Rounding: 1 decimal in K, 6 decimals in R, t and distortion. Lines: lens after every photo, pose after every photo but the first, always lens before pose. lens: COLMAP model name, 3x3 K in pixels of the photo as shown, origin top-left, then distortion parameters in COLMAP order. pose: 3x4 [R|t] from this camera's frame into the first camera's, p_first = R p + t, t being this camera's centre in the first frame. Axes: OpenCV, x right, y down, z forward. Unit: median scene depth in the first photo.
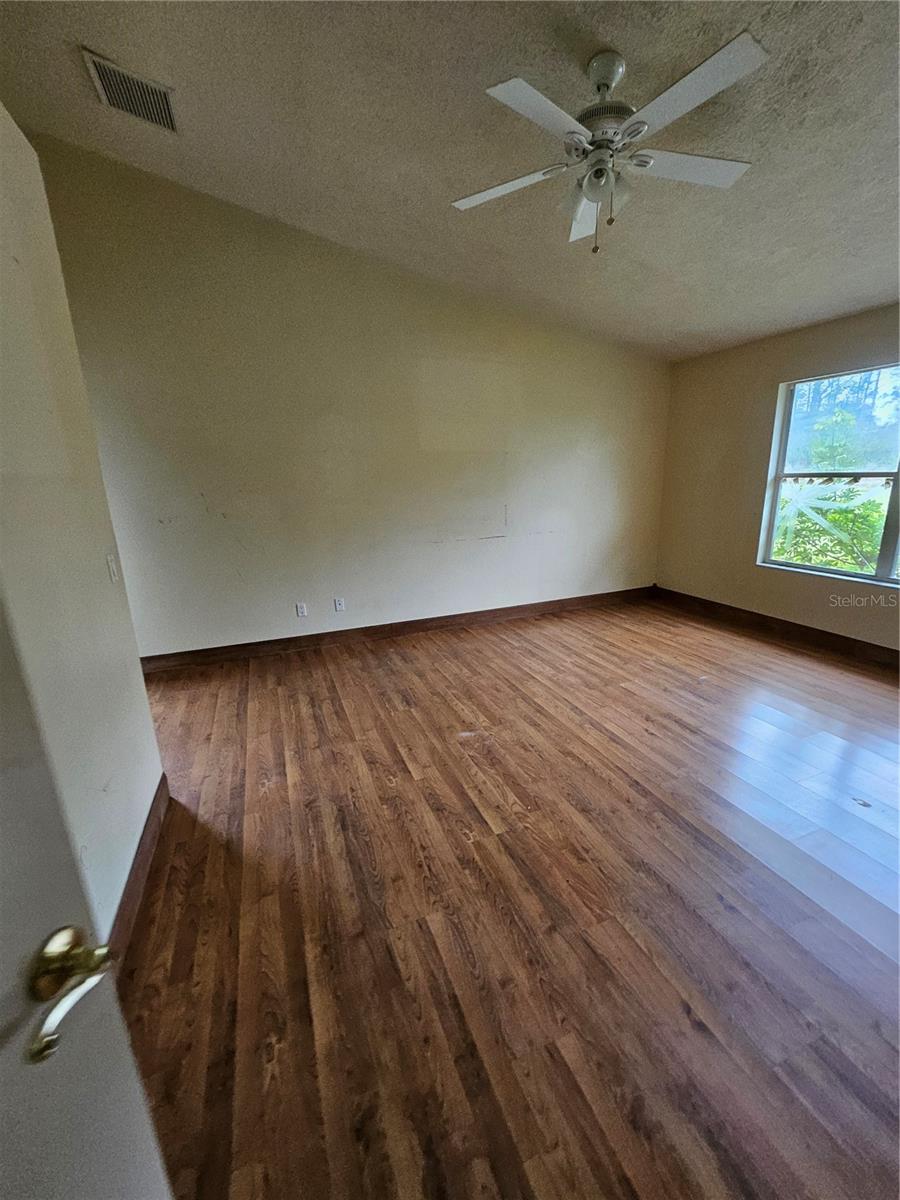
lens RADIAL K [[476.1, 0, 461.8], [0, 476.1, 593.5], [0, 0, 1]] dist [0.000328, 0.000634]
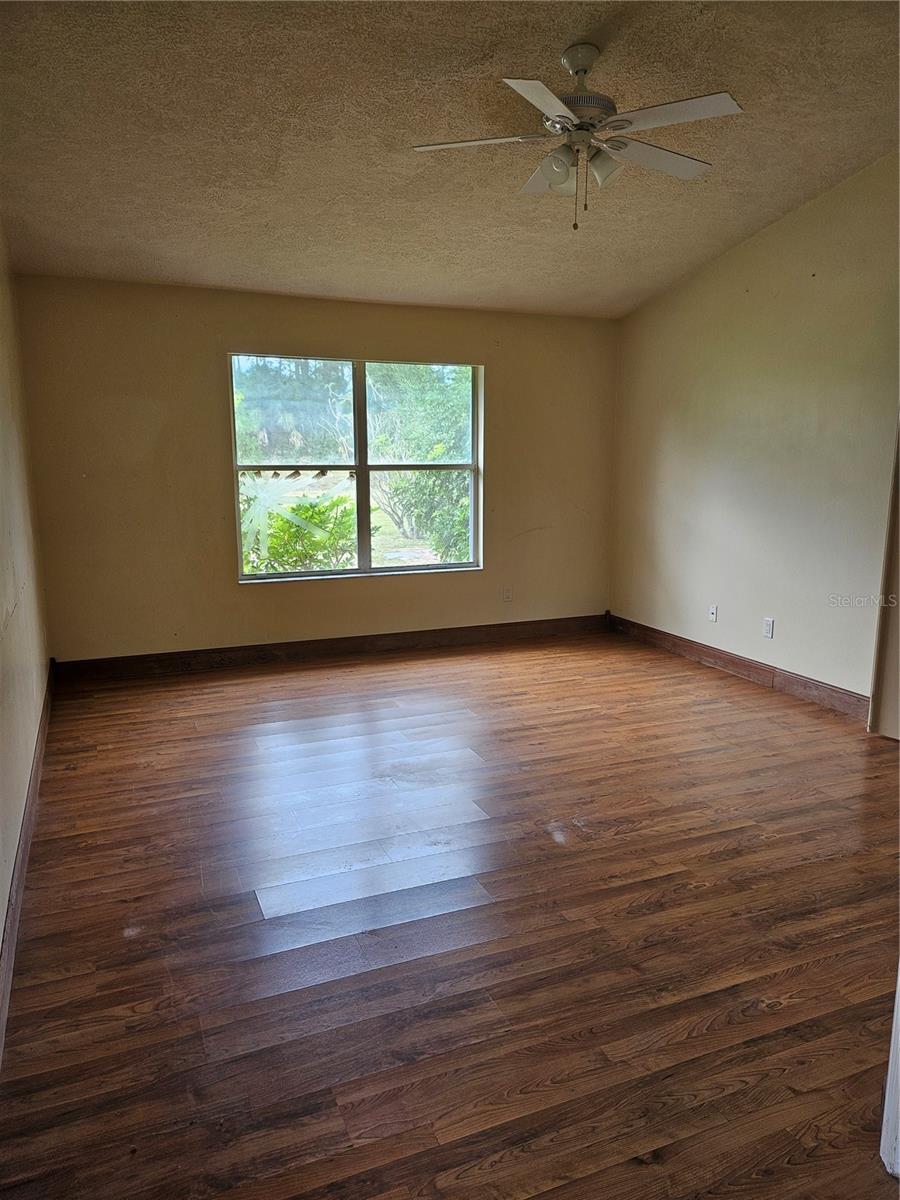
lens RADIAL K [[812.0, 0, 429.6], [0, 812.0, 631.1], [0, 0, 1]] dist [0.044356, -0.011678]
pose [[0.020911, -0.190259, 0.981511, -1.237216], [0.239779, 0.954028, 0.179823, -0.276888], [-0.970602, 0.231586, 0.065569, 1.174438]]
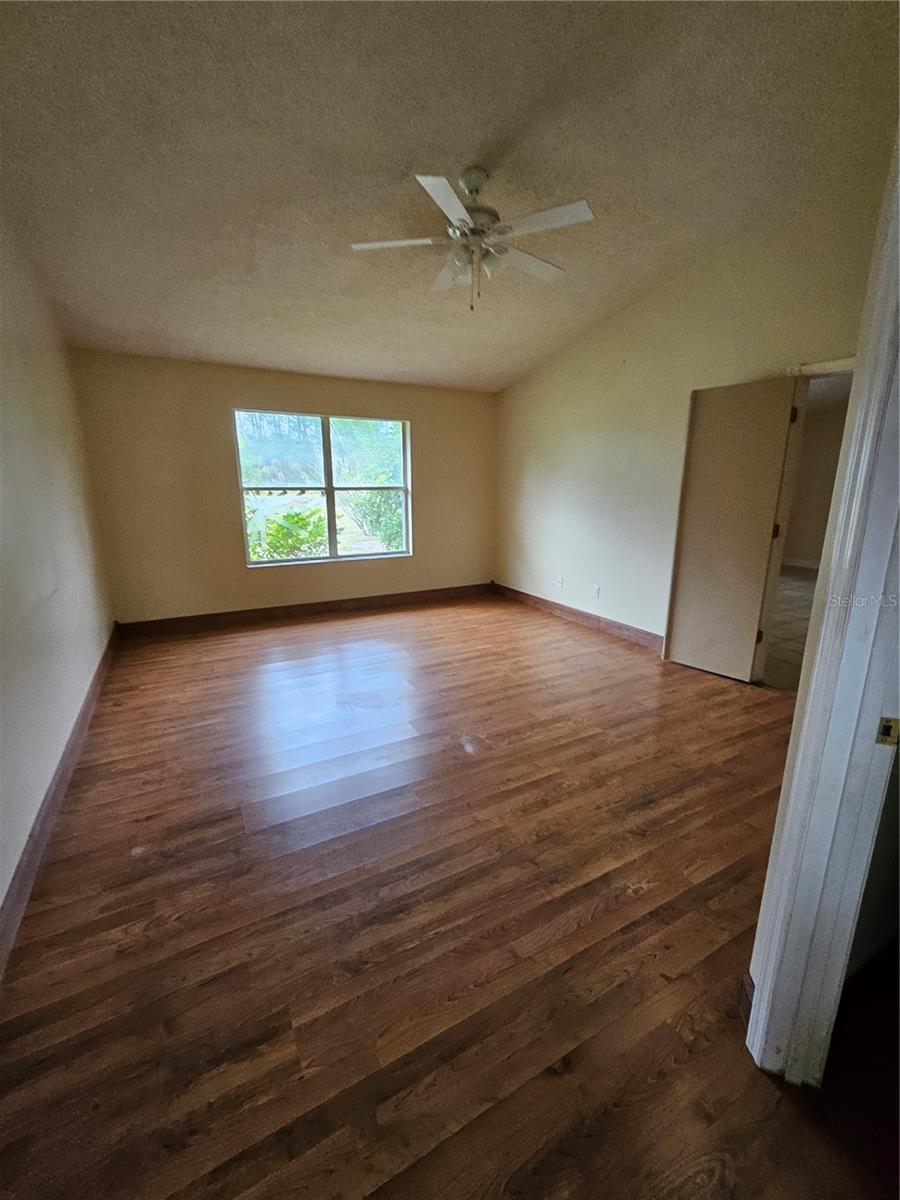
lens RADIAL K [[476.1, 0, 422.0], [0, 476.1, 604.9], [0, 0, 1]] dist [0.000328, 0.000634]
pose [[-0.064486, -0.220206, 0.973319, -0.969348], [0.243200, 0.942474, 0.229340, -0.250390], [-0.967830, 0.251500, -0.007222, 1.163932]]
